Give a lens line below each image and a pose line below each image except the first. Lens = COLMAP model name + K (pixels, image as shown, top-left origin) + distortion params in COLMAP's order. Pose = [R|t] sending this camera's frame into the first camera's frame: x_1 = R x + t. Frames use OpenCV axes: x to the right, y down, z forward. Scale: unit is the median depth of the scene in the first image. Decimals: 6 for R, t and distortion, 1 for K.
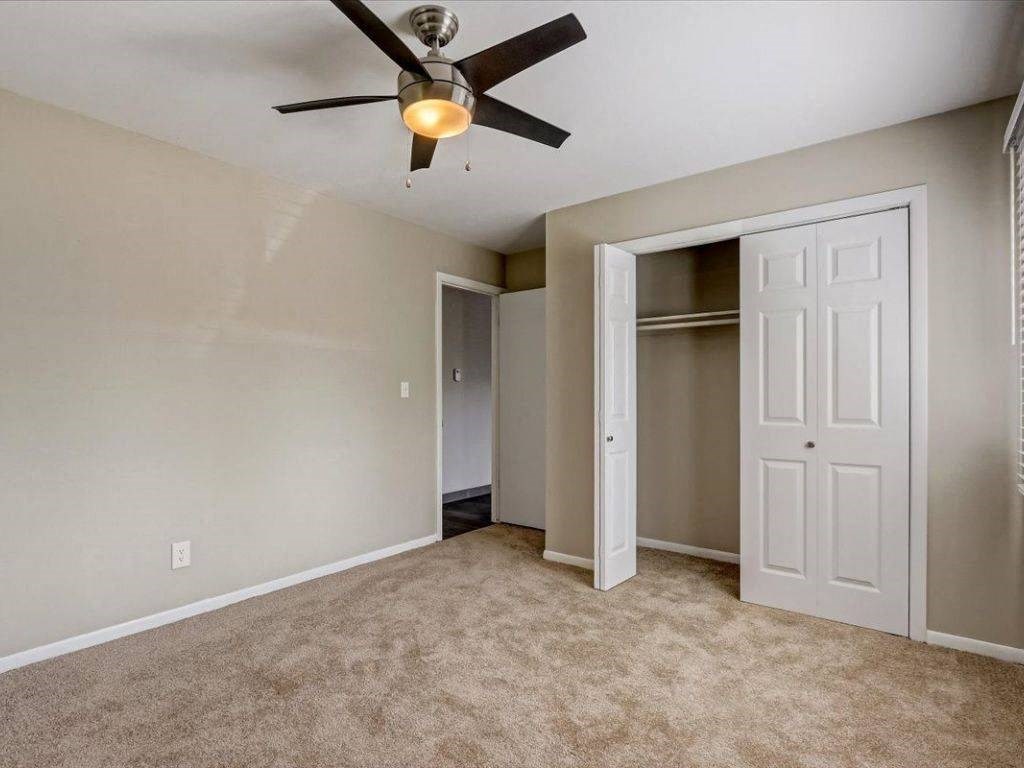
lens RADIAL K [[527.0, 0, 501.4], [0, 527.0, 390.1], [0, 0, 1]] dist [-0.019949, 0.000550]
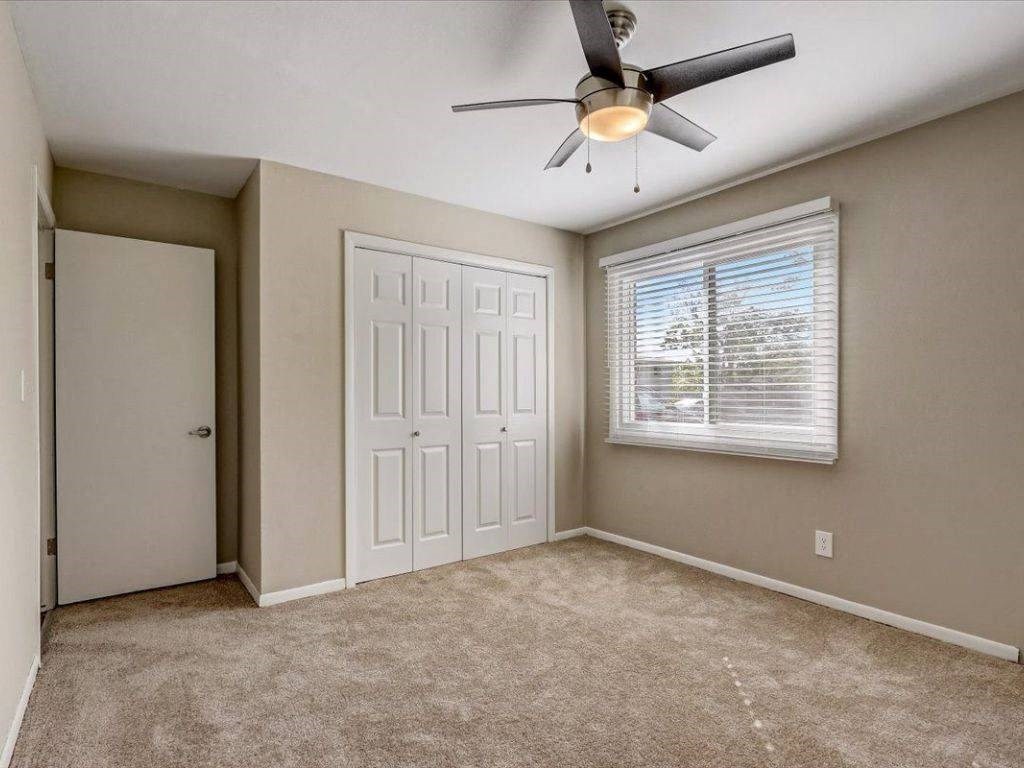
lens RADIAL K [[527.0, 0, 505.2], [0, 527.0, 391.9], [0, 0, 1]] dist [-0.019949, 0.000550]
pose [[0.281586, 0.002247, 0.959533, -0.657845], [-0.002642, 0.999995, -0.001566, 0.006563], [-0.959532, -0.002094, 0.281591, 0.521403]]
